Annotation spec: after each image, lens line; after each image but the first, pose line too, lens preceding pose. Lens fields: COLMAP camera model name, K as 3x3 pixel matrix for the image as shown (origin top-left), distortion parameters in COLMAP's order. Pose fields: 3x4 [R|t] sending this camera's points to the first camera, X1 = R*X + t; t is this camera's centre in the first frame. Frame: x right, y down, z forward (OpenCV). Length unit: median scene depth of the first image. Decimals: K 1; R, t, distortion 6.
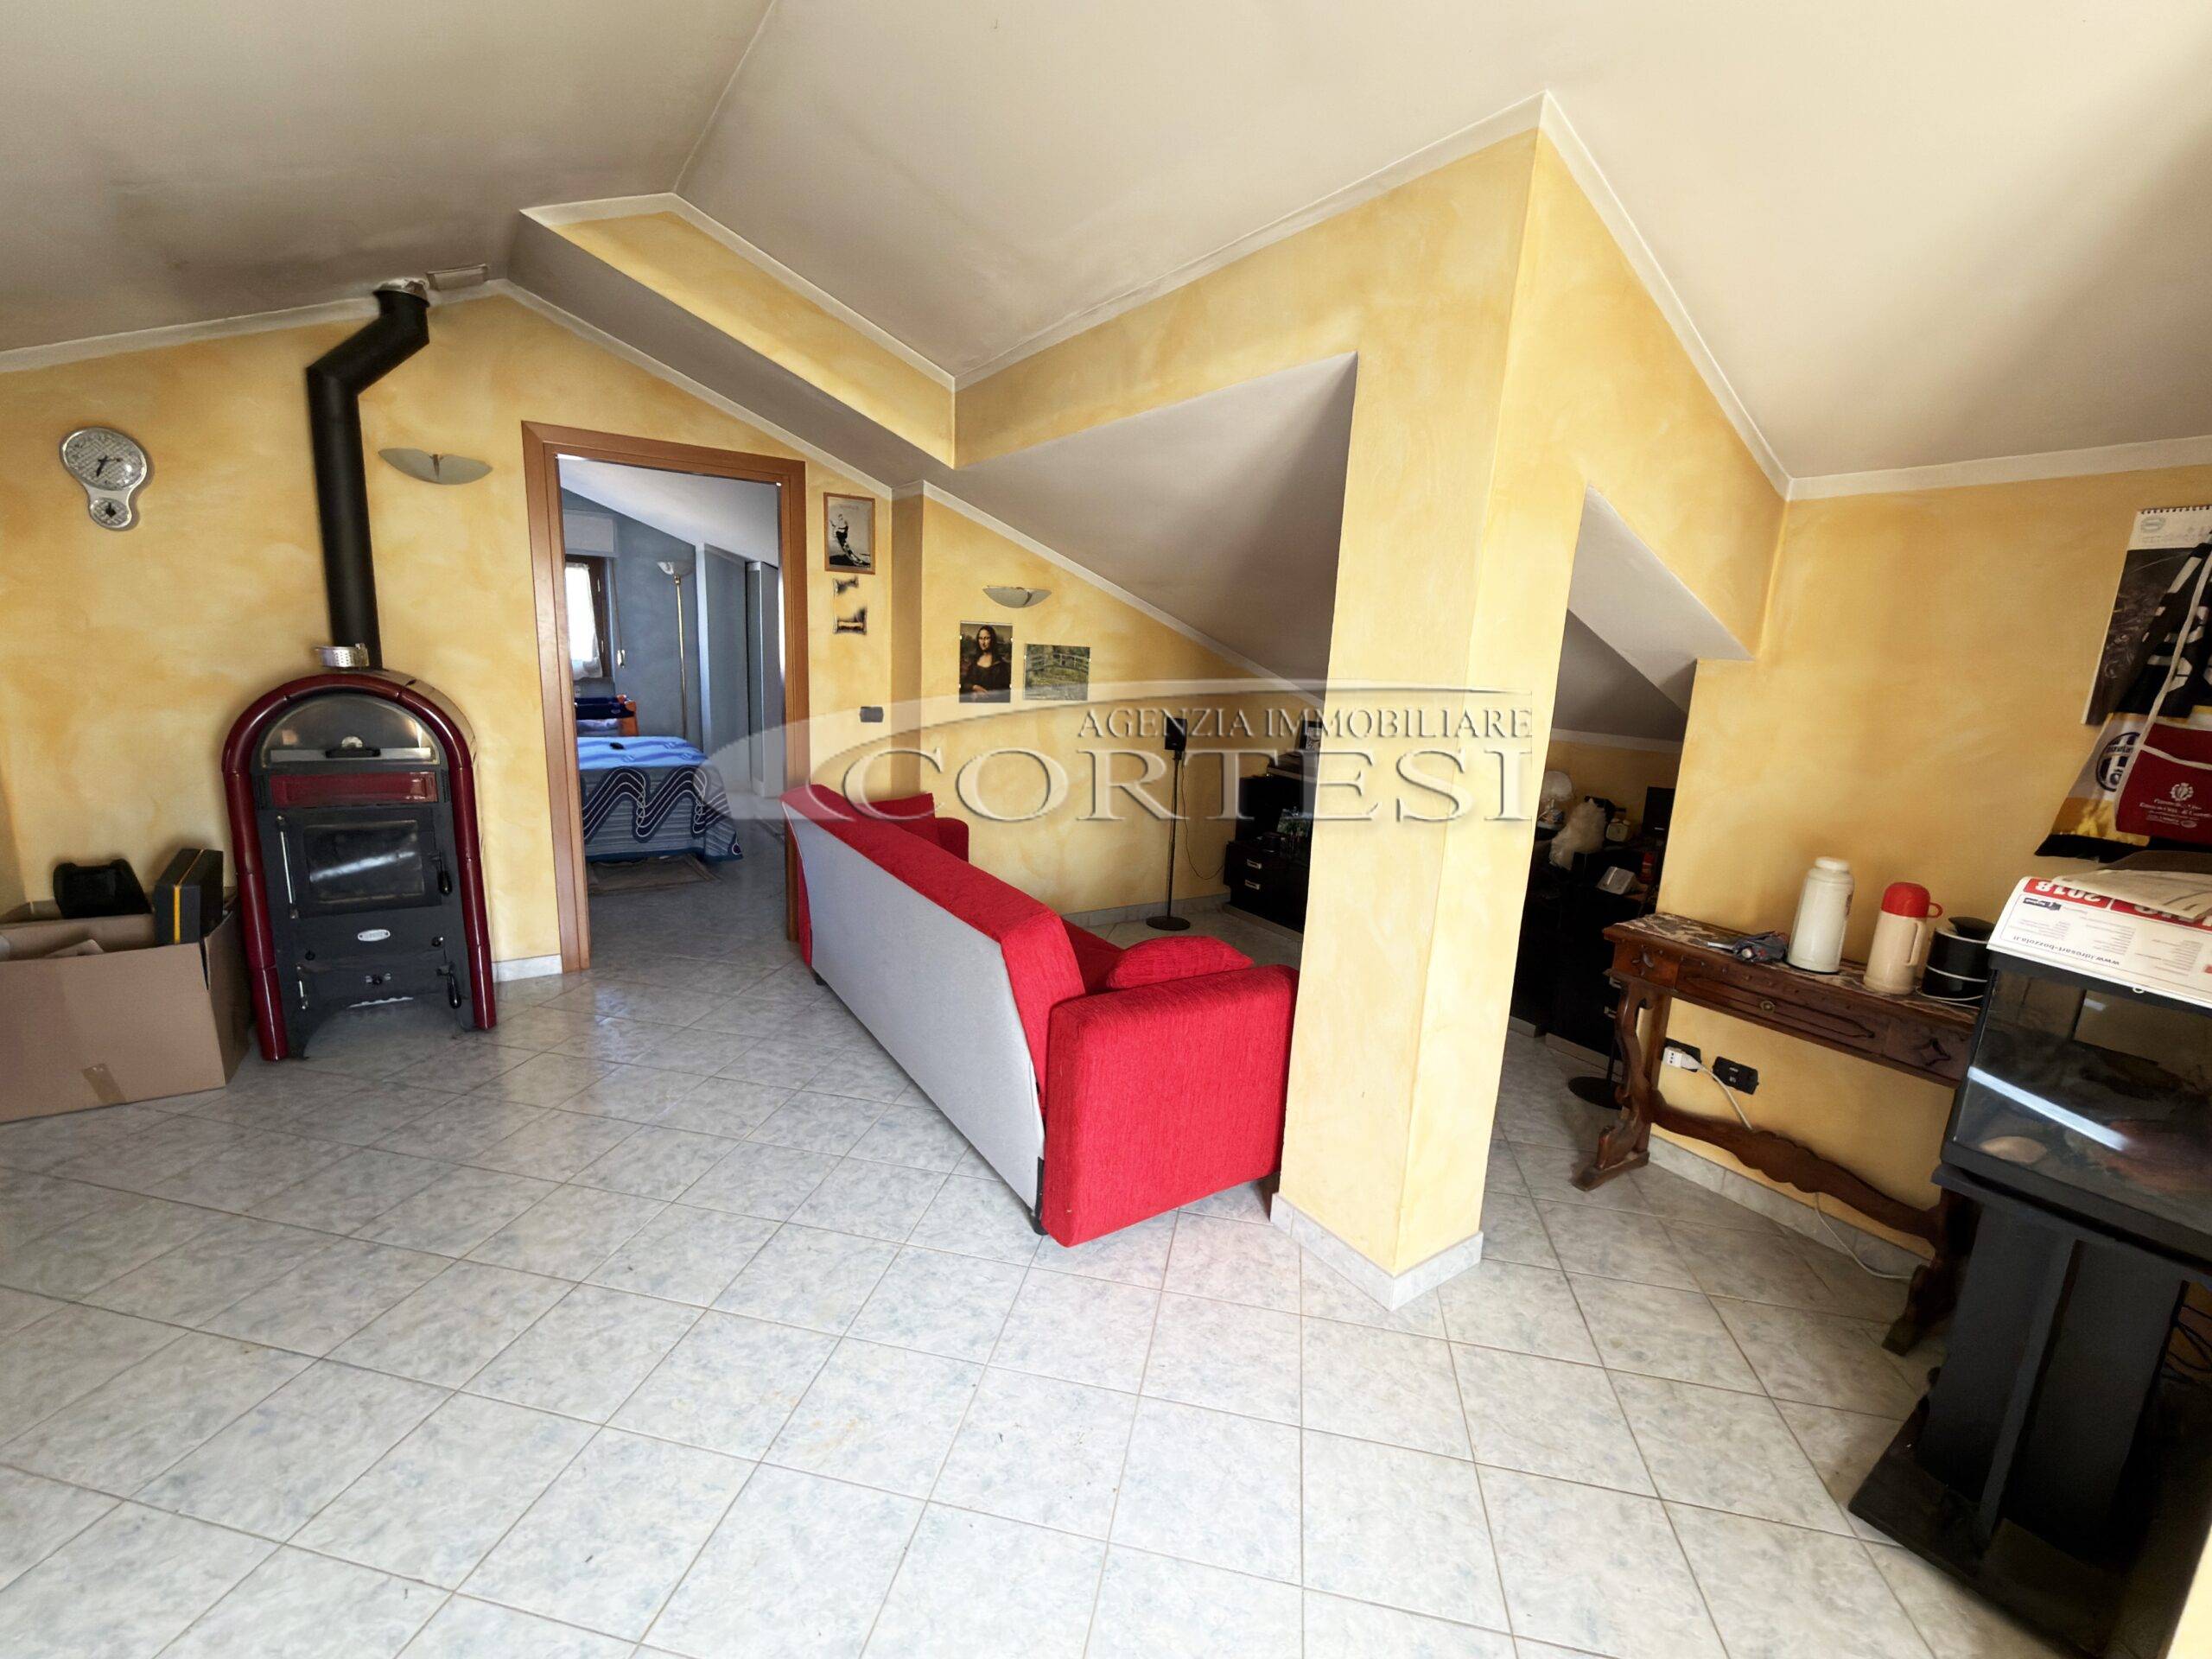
lens RADIAL K [[931.2, 0, 1110.4], [0, 931.2, 828.8], [0, 0, 1]] dist [0.001478, -0.000376]
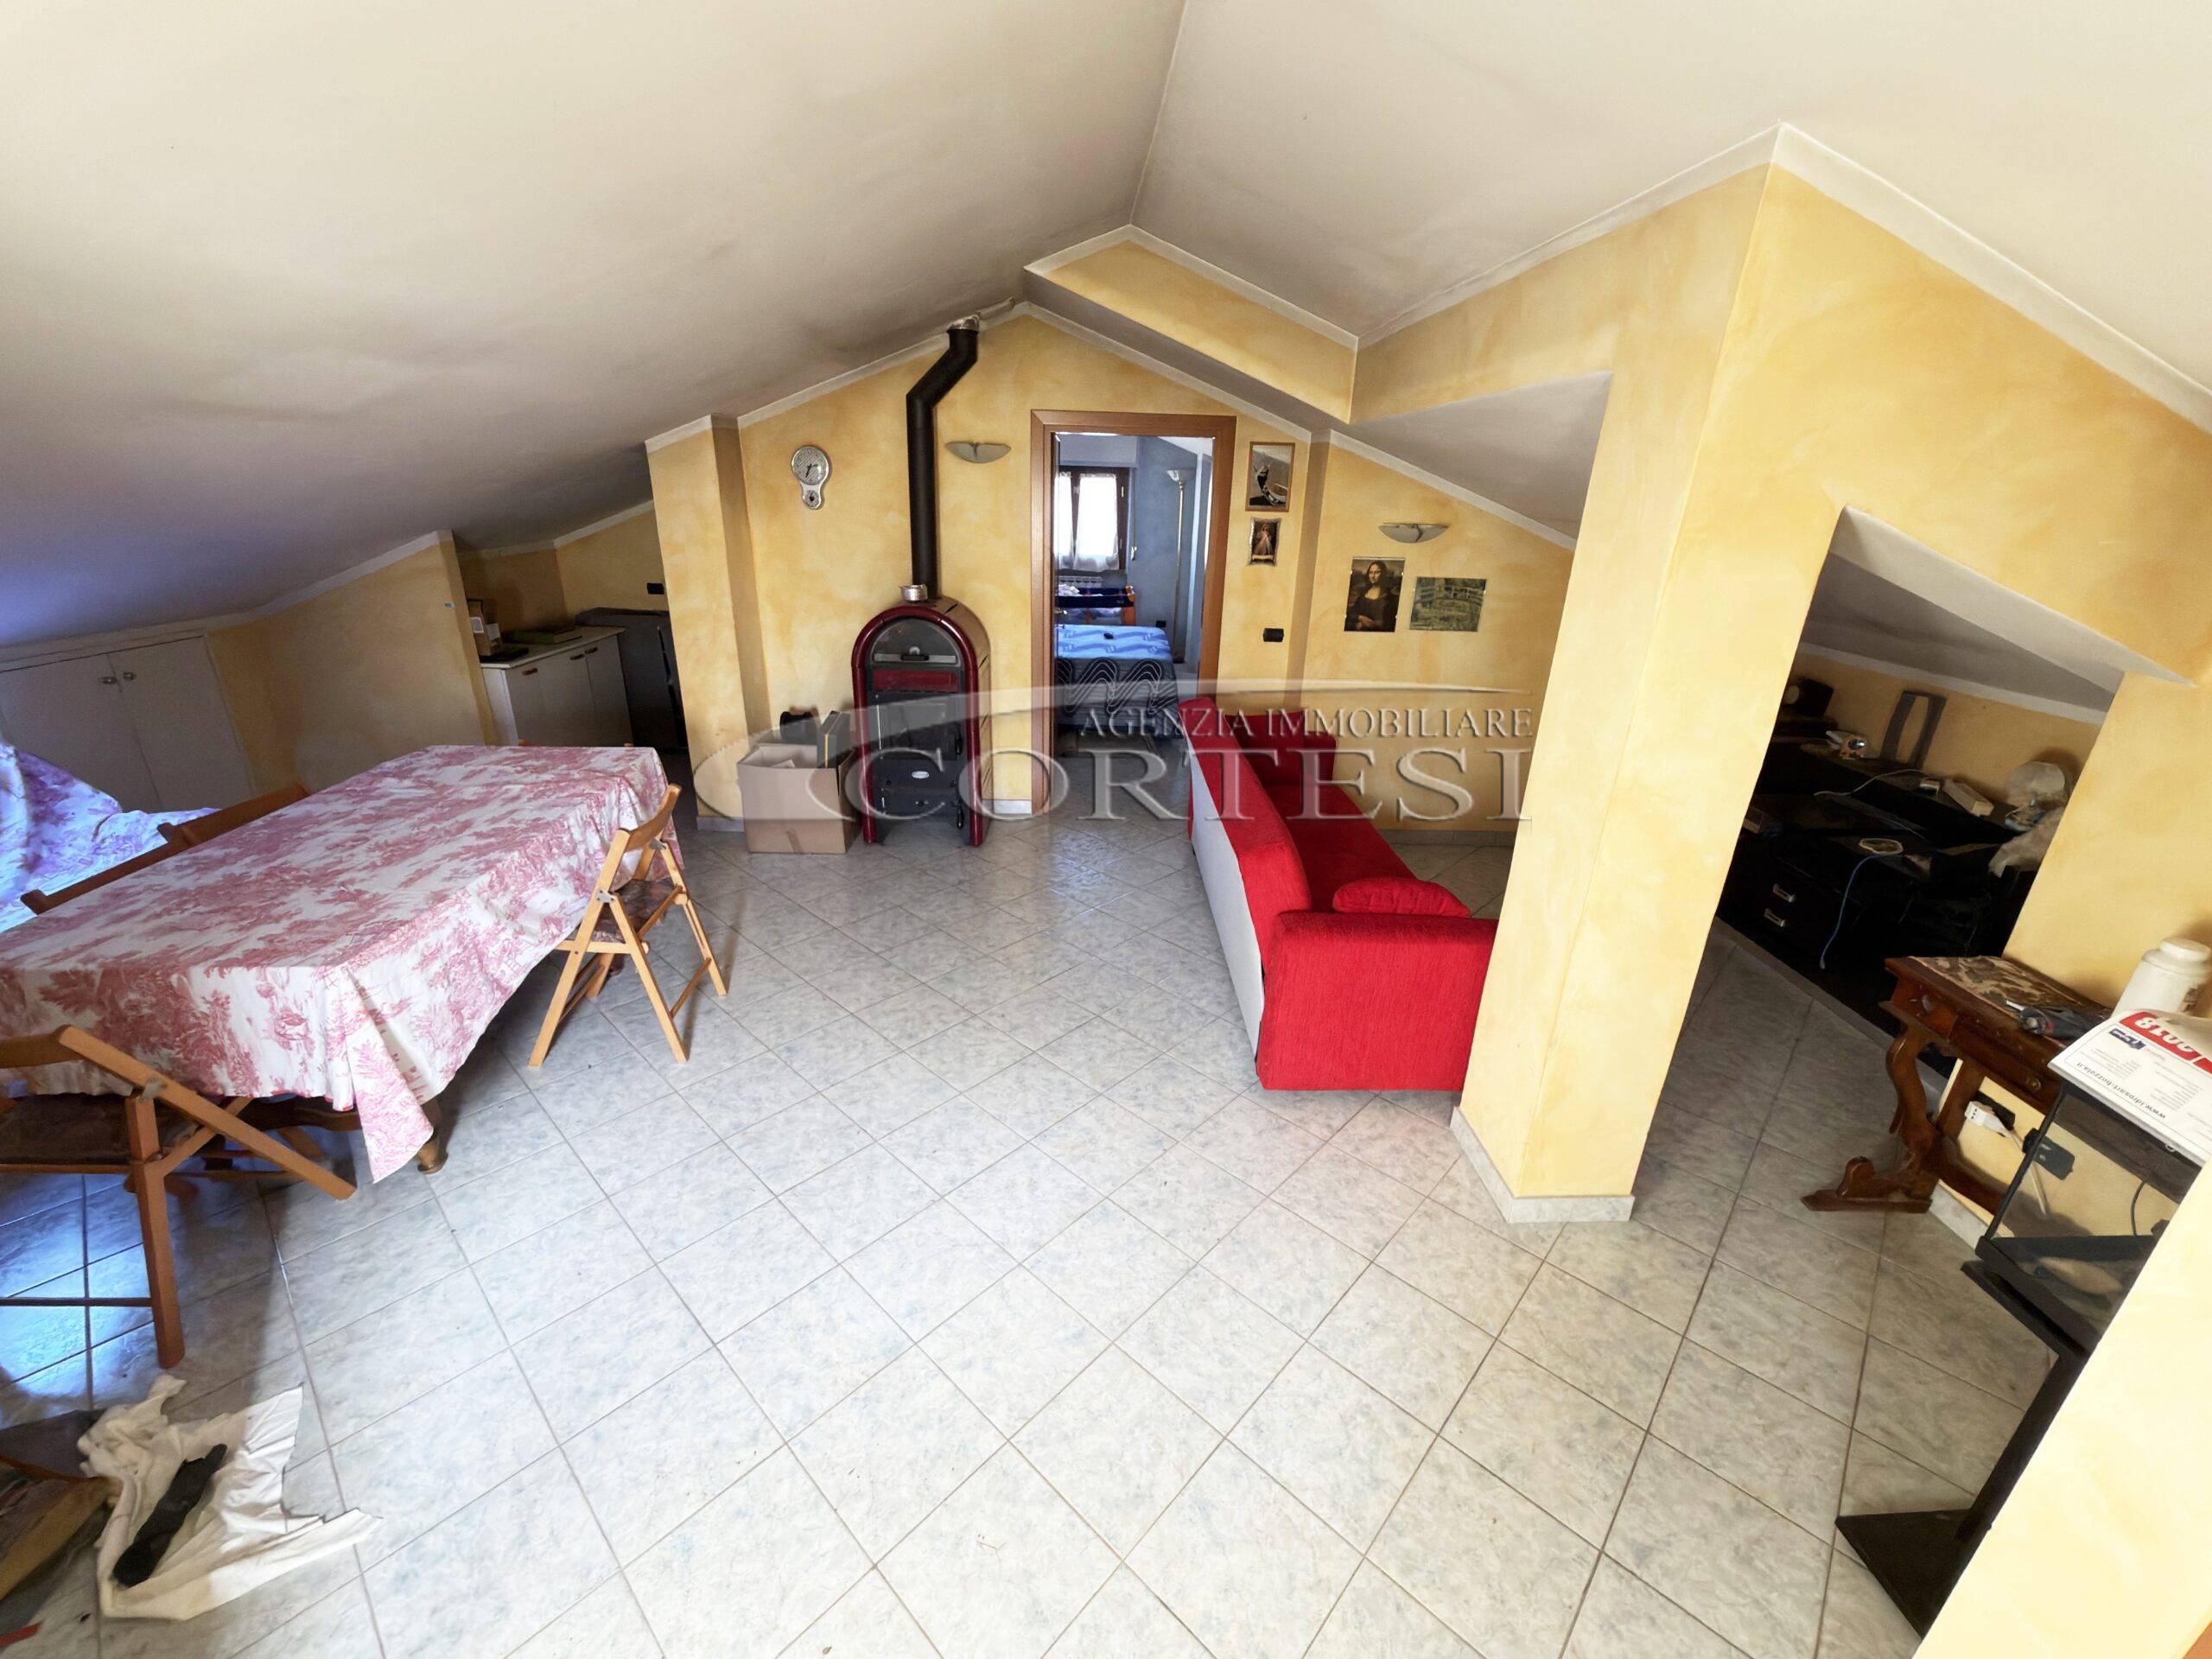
lens RADIAL K [[892.5, 0, 1106.0], [0, 892.5, 829.5], [0, 0, 1]] dist [0.001029, 0.000075]
pose [[0.852477, 0.167318, -0.495265, 0.233990], [-0.092974, 0.980818, 0.171324, -0.082320], [0.514430, -0.100003, 0.851681, -0.124333]]
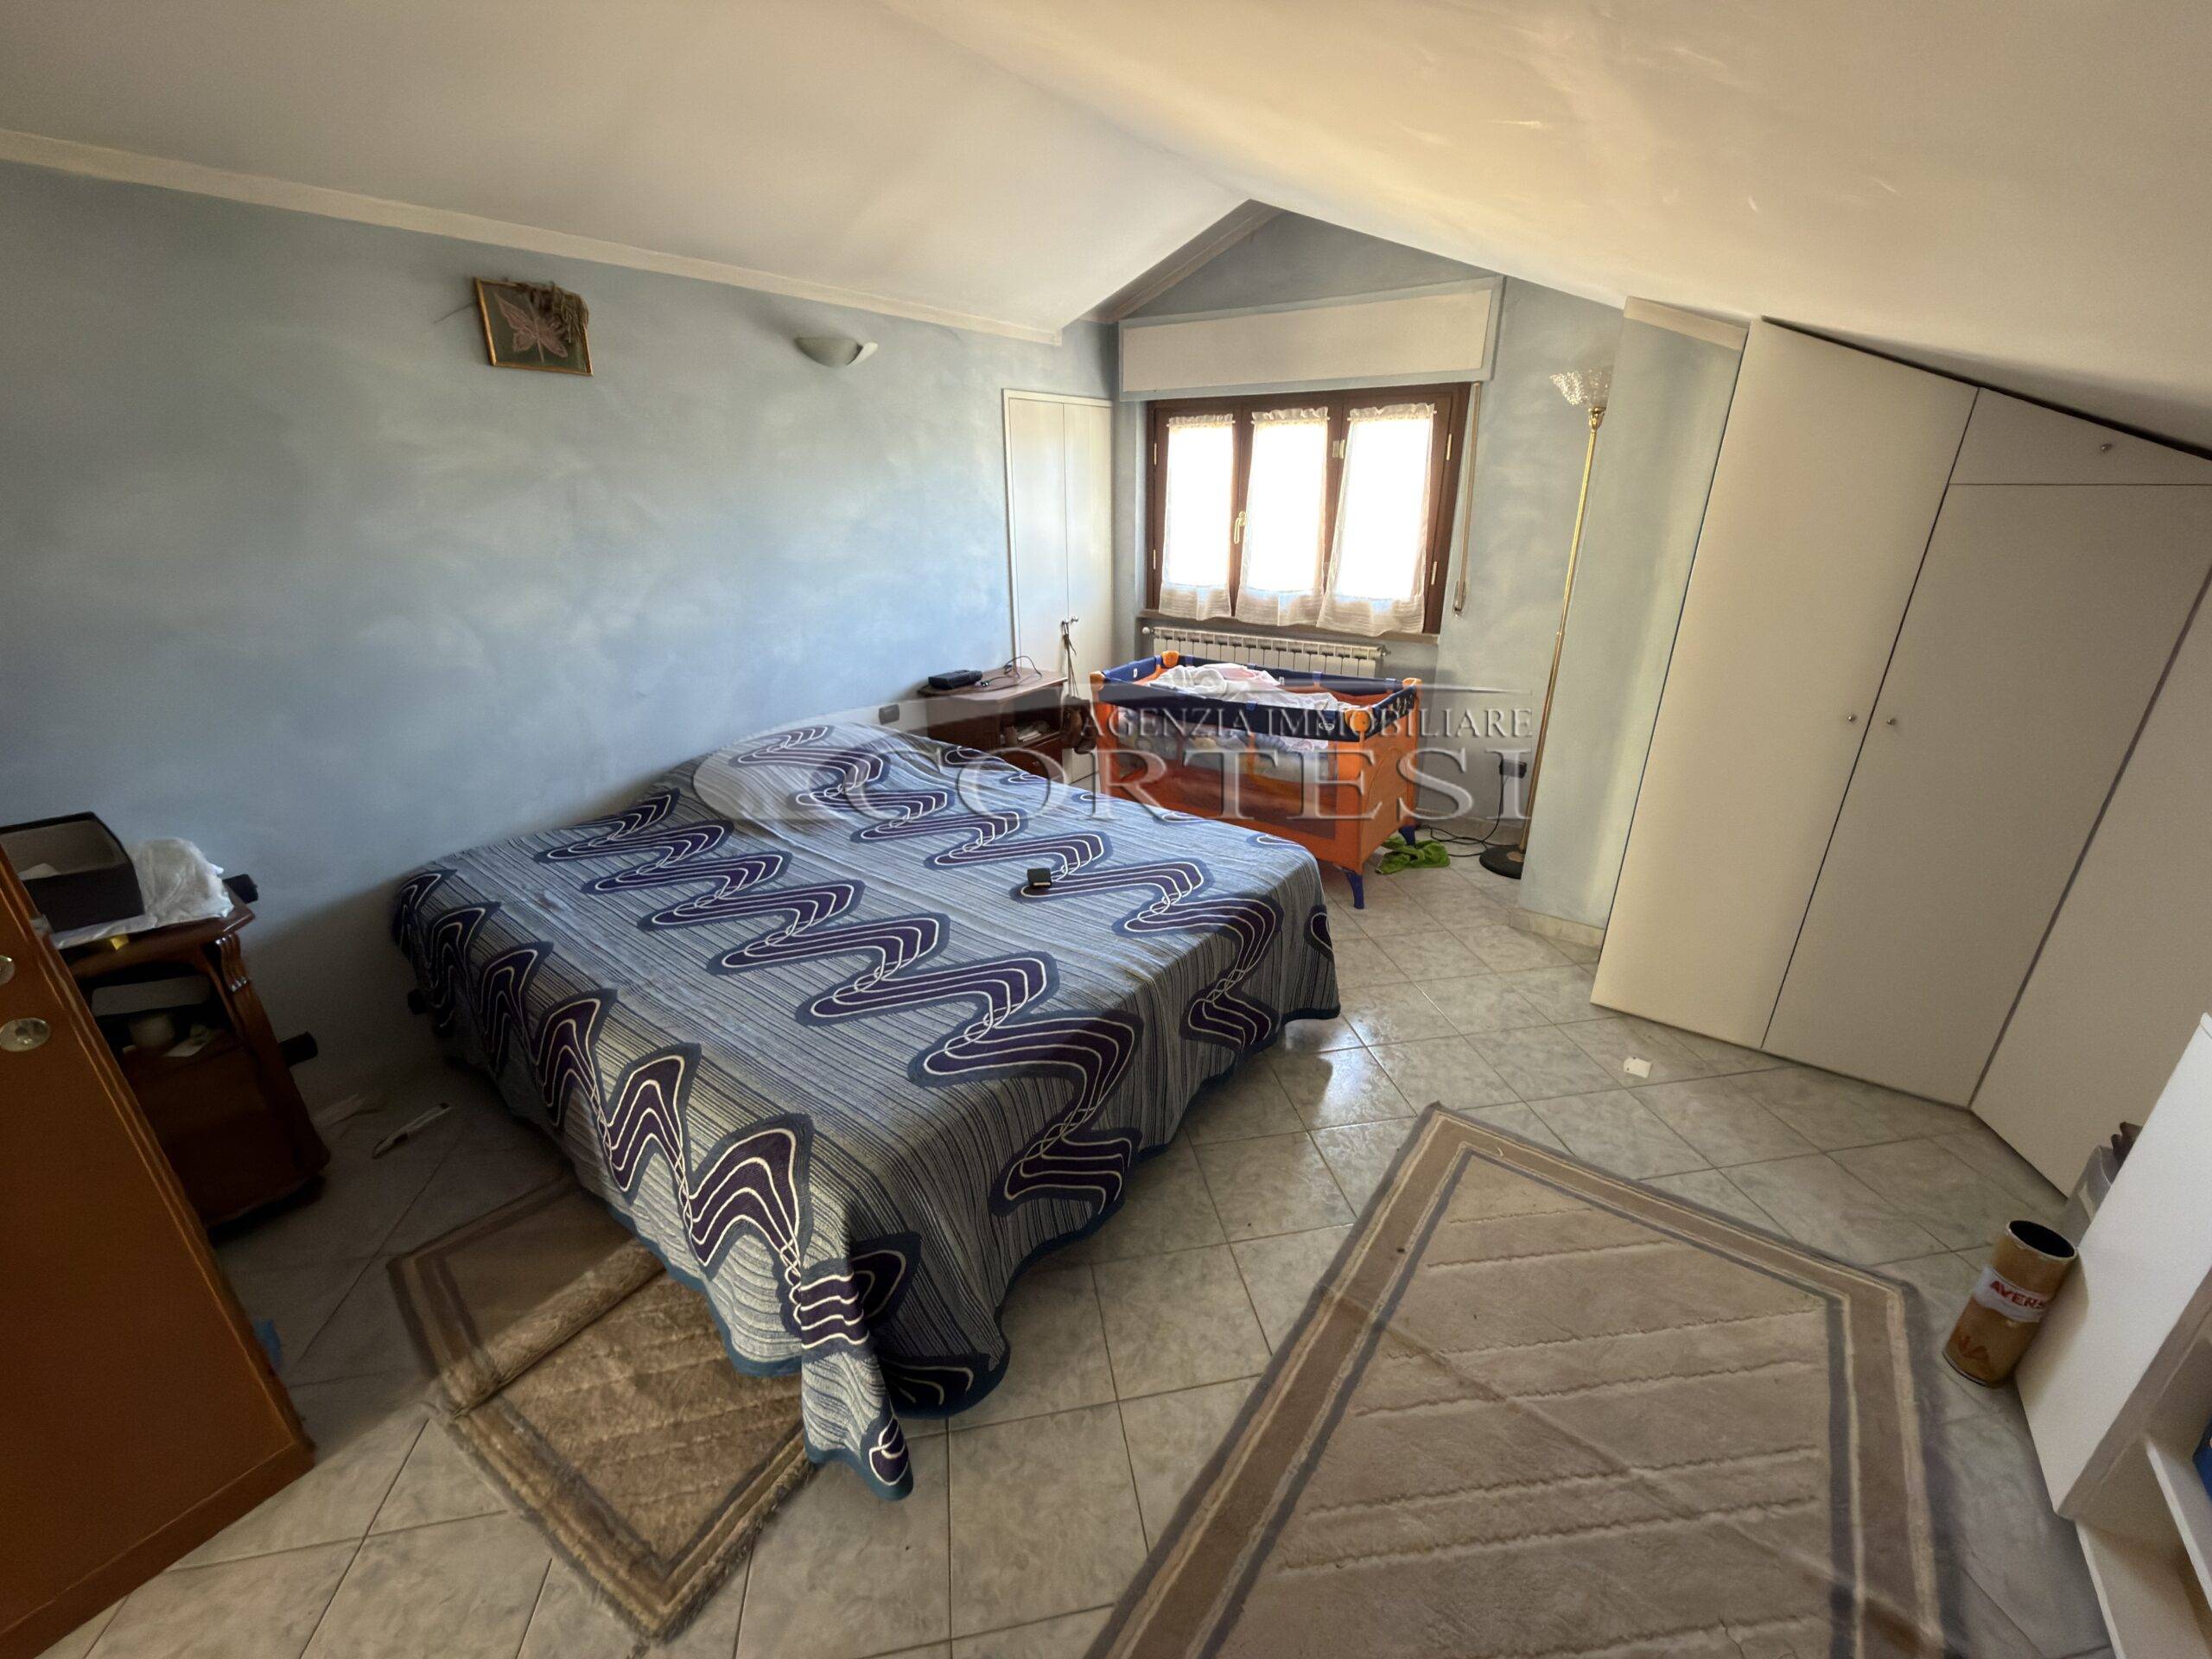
lens RADIAL K [[881.1, 0, 1106.0], [0, 881.1, 829.5], [0, 0, 1]] dist [0.000275, -0.000179]
pose [[0.370528, 0.296563, -0.880204, -0.425881], [-0.156549, 0.954040, 0.255540, -0.463996], [0.915534, 0.043110, 0.399925, 1.917385]]
